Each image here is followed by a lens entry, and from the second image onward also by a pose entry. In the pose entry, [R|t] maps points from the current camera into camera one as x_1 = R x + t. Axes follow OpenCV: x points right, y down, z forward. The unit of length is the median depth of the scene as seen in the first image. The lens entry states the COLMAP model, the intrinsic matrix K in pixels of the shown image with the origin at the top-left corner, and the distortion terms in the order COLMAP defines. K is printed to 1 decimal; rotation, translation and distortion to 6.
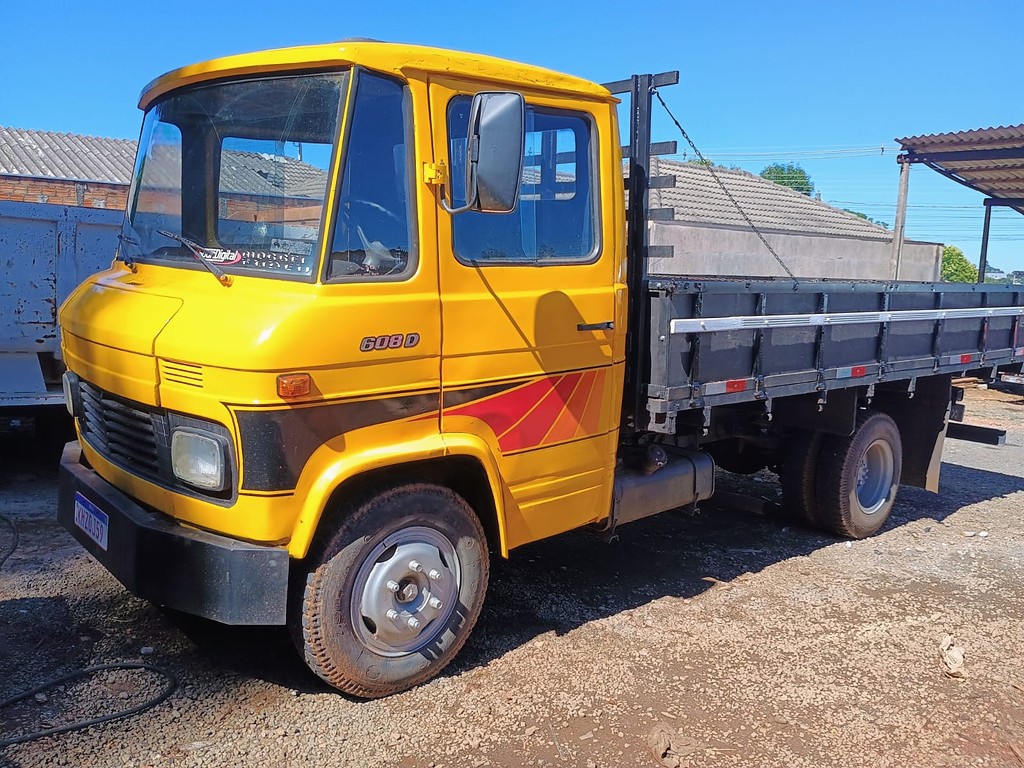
lens RADIAL K [[765.1, 0, 511.7], [0, 765.1, 351.1], [0, 0, 1]] dist [0.057095, -0.002712]
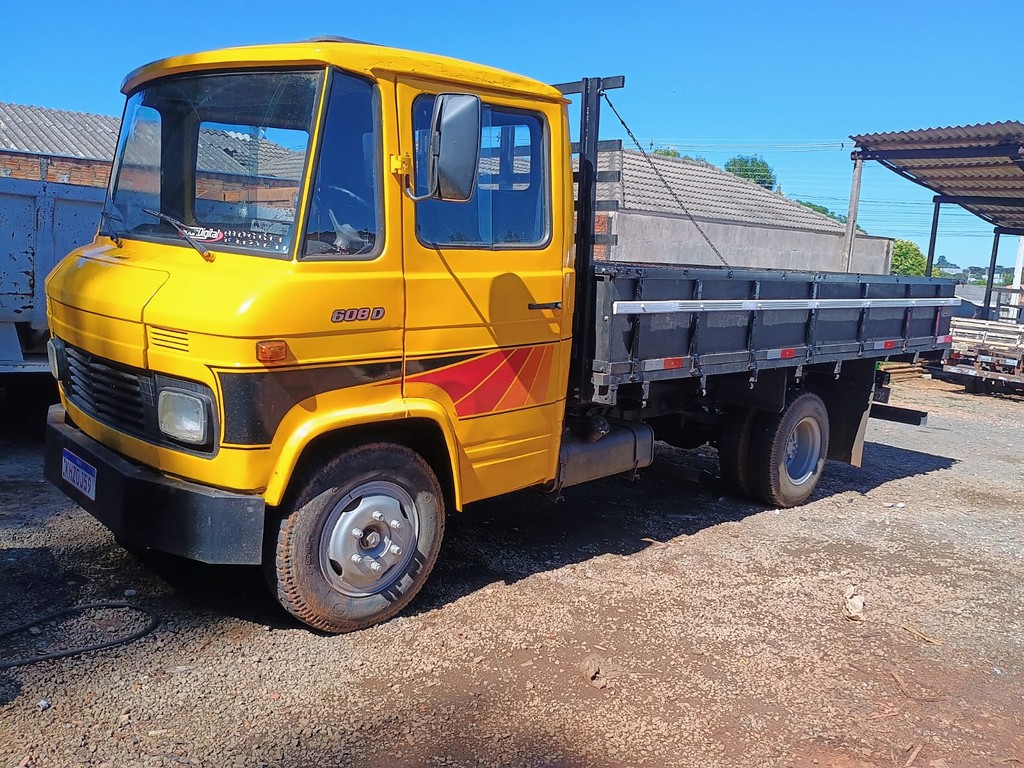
lens RADIAL K [[765.1, 0, 511.7], [0, 765.1, 351.1], [0, 0, 1]] dist [0.057095, -0.002712]
pose [[0.998885, 0.016511, 0.044219, 0.013883], [-0.017352, 0.999675, 0.018693, 0.013719], [-0.043896, -0.019439, 0.998847, -0.108562]]
